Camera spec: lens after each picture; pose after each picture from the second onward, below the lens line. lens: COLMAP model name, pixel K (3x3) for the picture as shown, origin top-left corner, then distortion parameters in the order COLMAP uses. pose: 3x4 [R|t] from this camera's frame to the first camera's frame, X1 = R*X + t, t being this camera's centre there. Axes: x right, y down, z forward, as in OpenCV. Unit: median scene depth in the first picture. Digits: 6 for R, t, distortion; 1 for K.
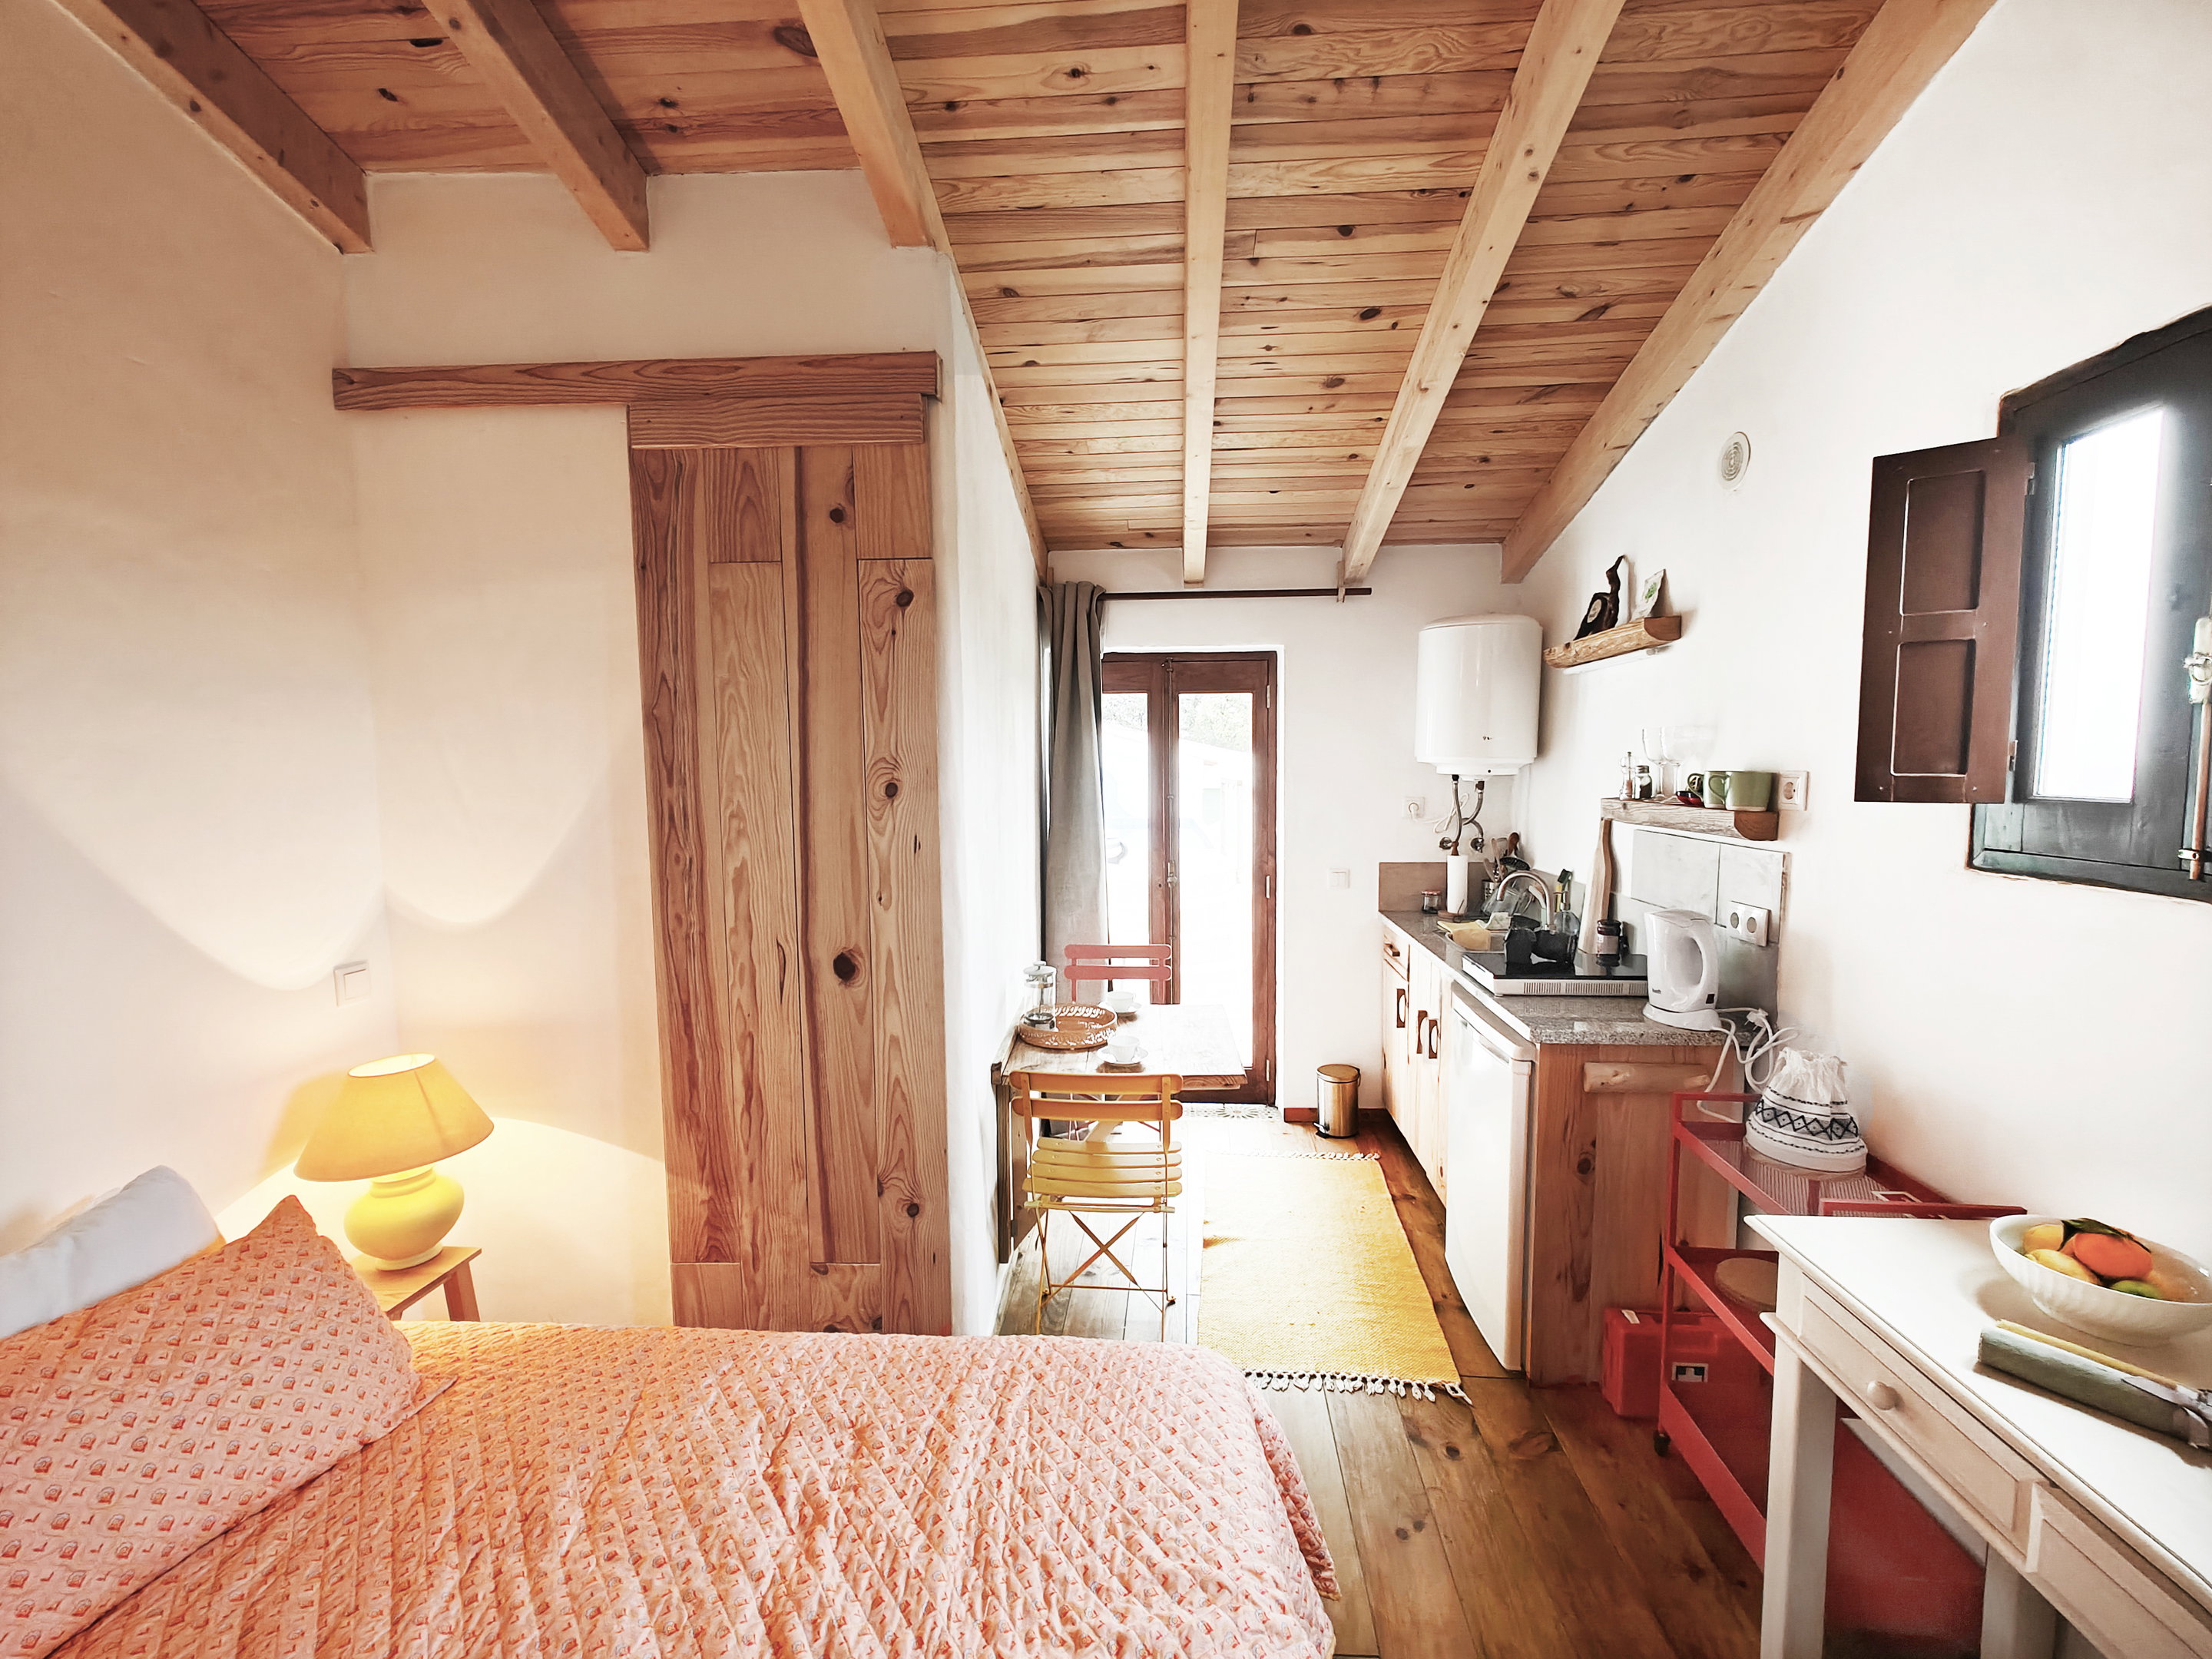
lens RADIAL K [[948.6, 0, 1116.7], [0, 948.6, 834.0], [0, 0, 1]] dist [0.019678, -0.003223]
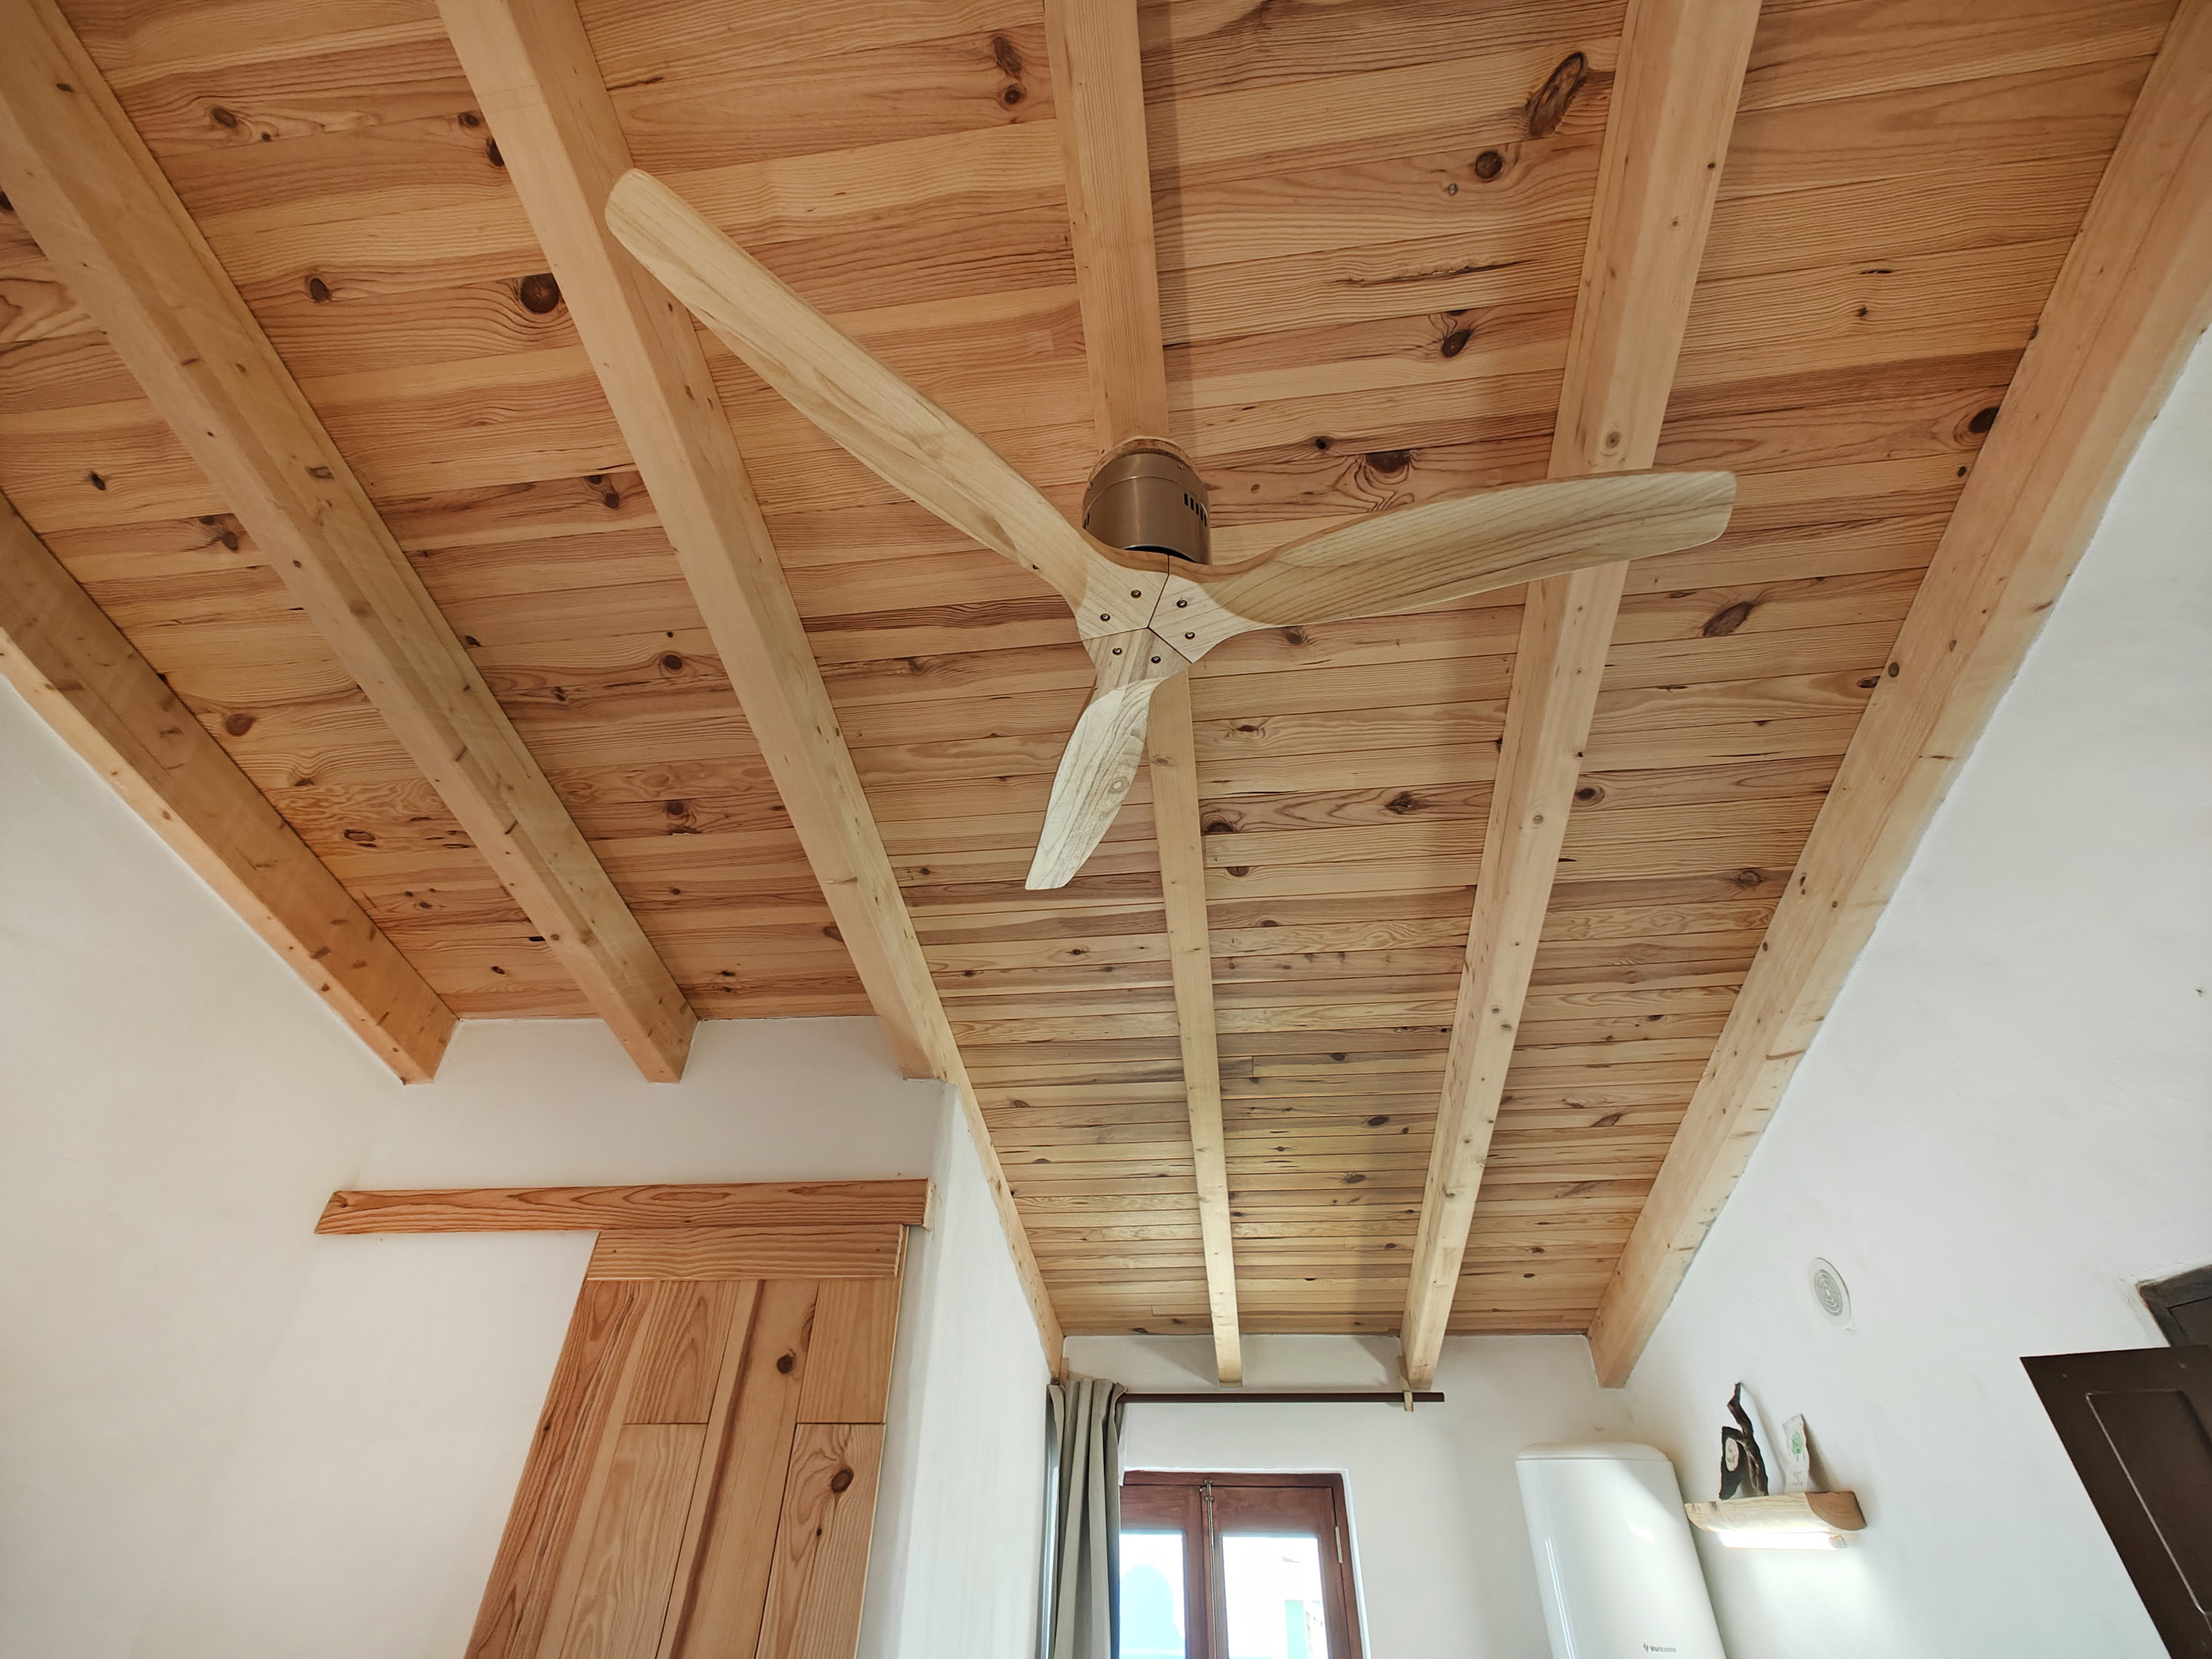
lens RADIAL K [[948.6, 0, 1116.7], [0, 948.6, 834.0], [0, 0, 1]] dist [0.019678, -0.003223]
pose [[0.998544, -0.014569, -0.051947, 0.056190], [-0.023088, 0.754841, -0.655501, -0.130884], [0.048762, 0.655745, 0.753406, 0.044402]]
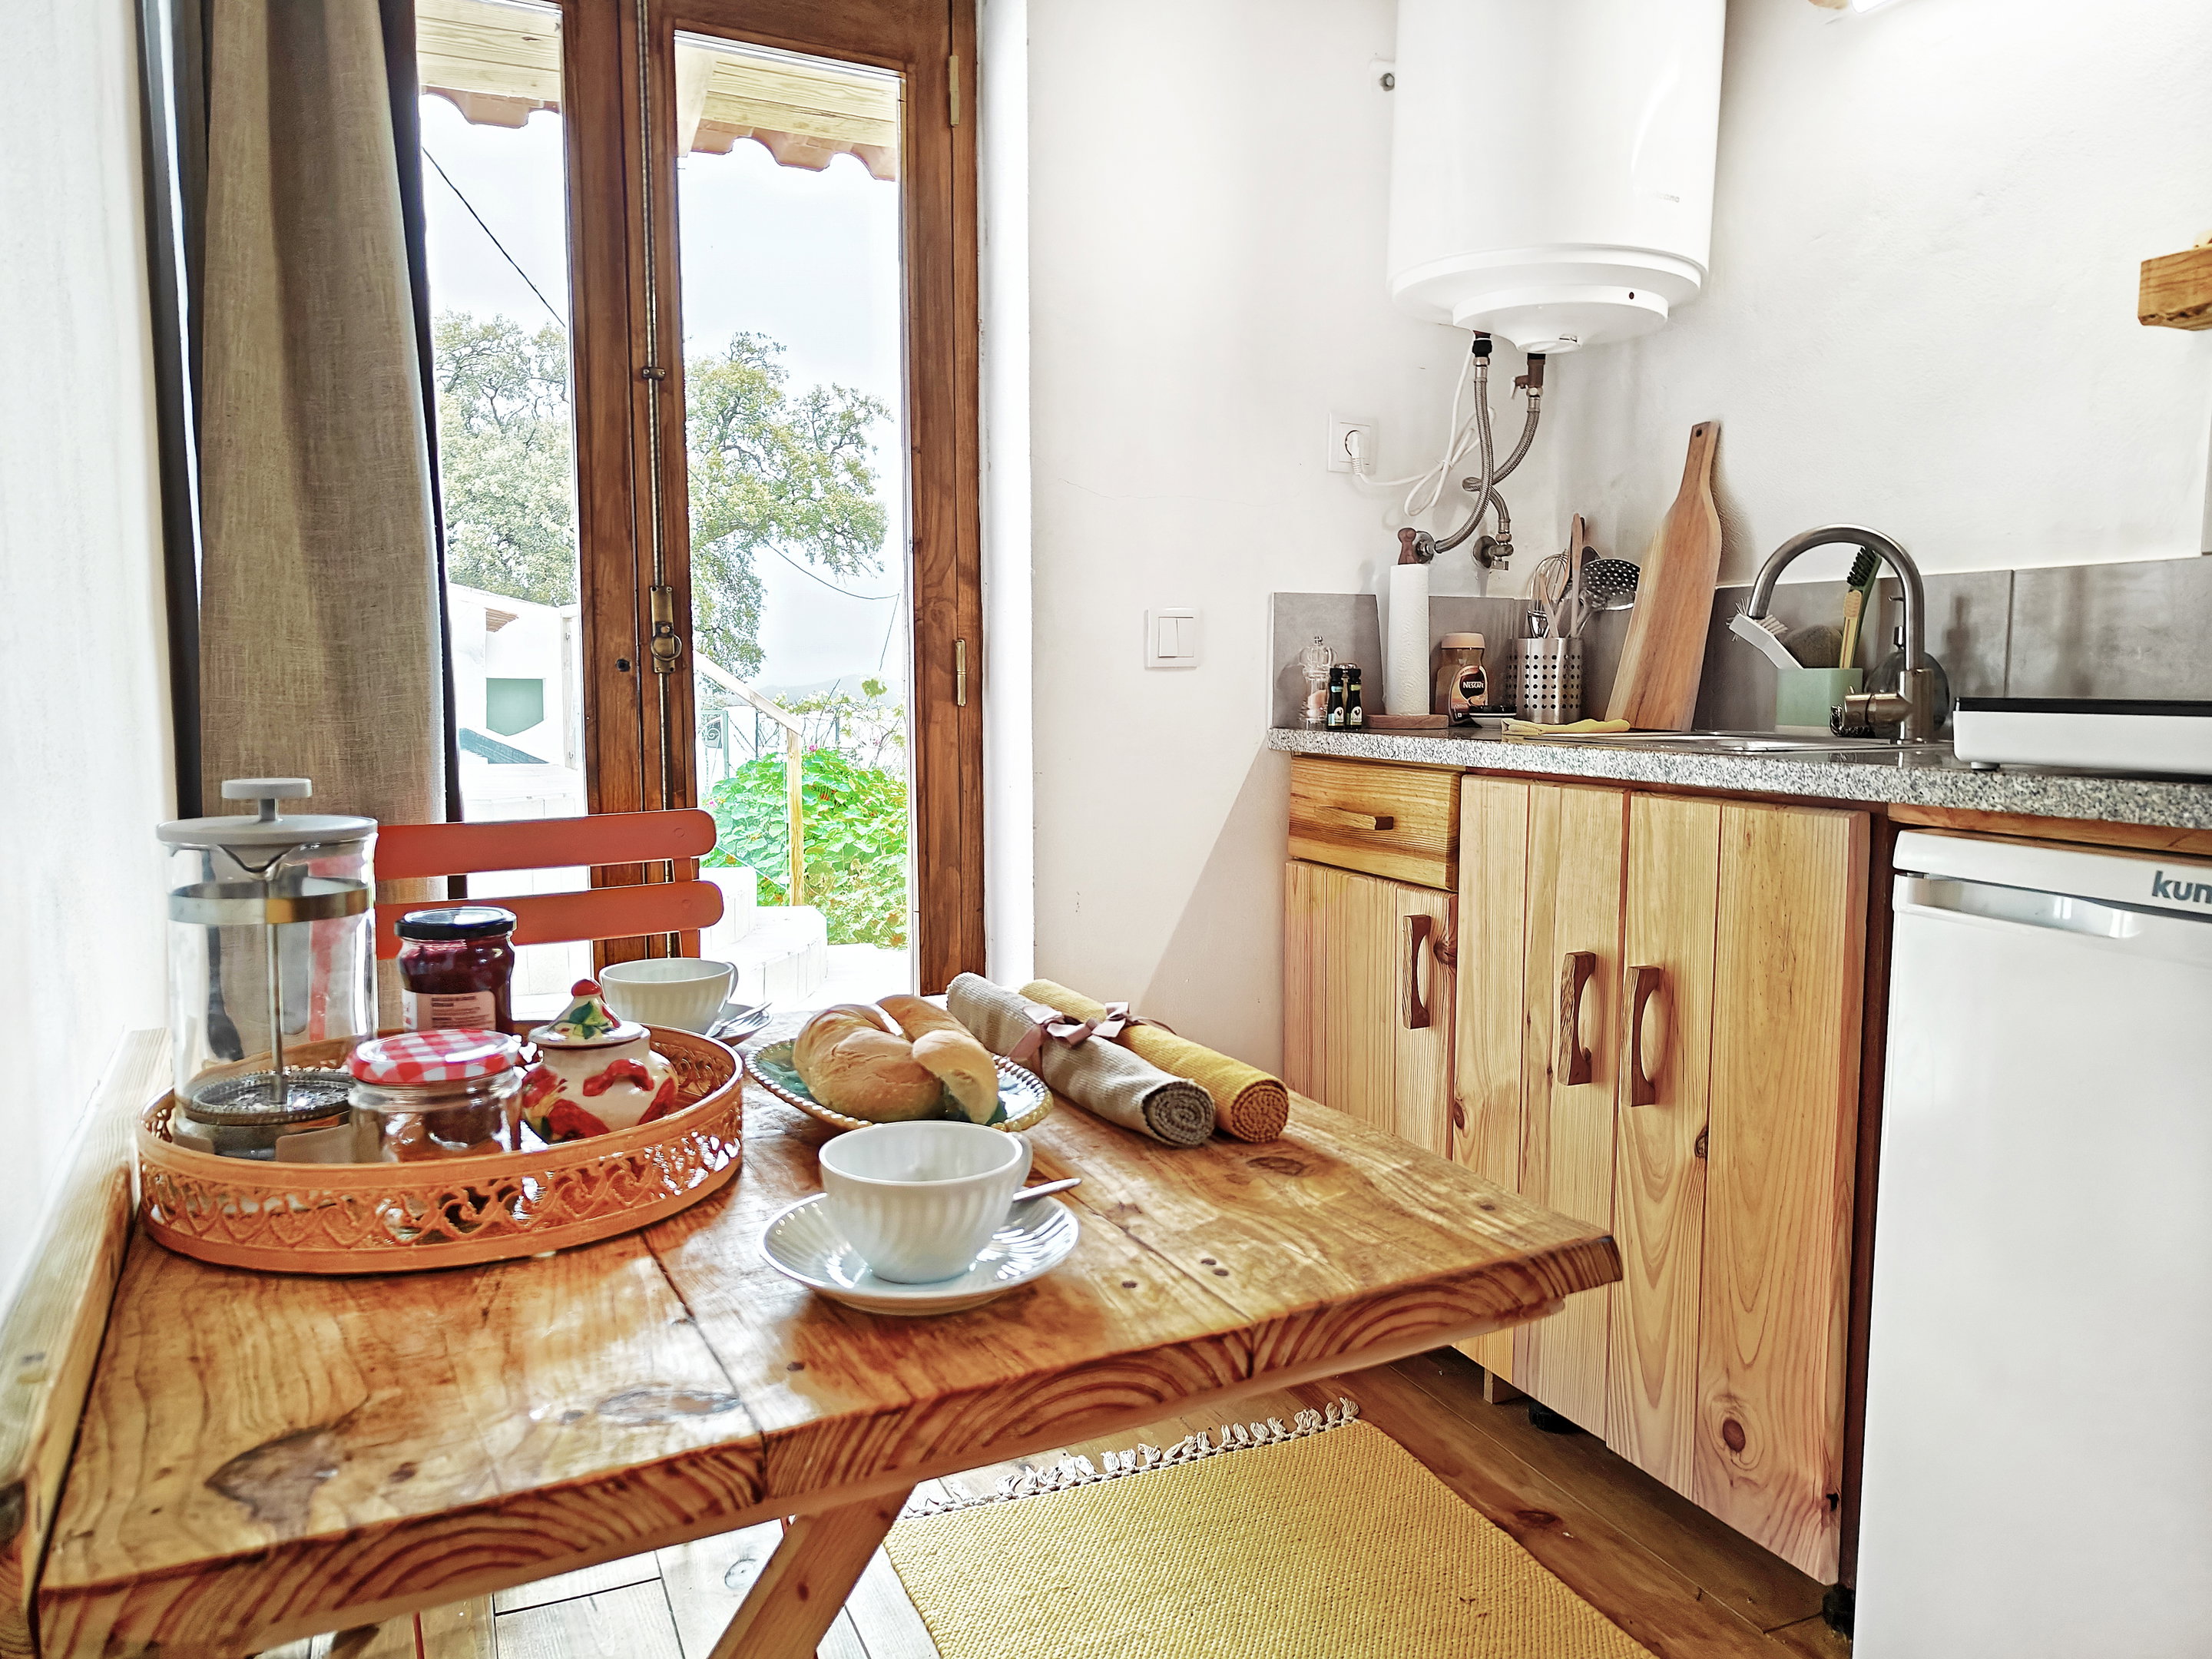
lens RADIAL K [[1617.4, 0, 1106.0], [0, 1617.4, 829.5], [0, 0, 1]] dist [0.000258, -0.000021]
pose [[0.887702, -0.037258, 0.458909, -0.121033], [0.031549, 0.999300, 0.020105, 0.208211], [-0.459337, -0.003370, 0.888256, 0.976875]]
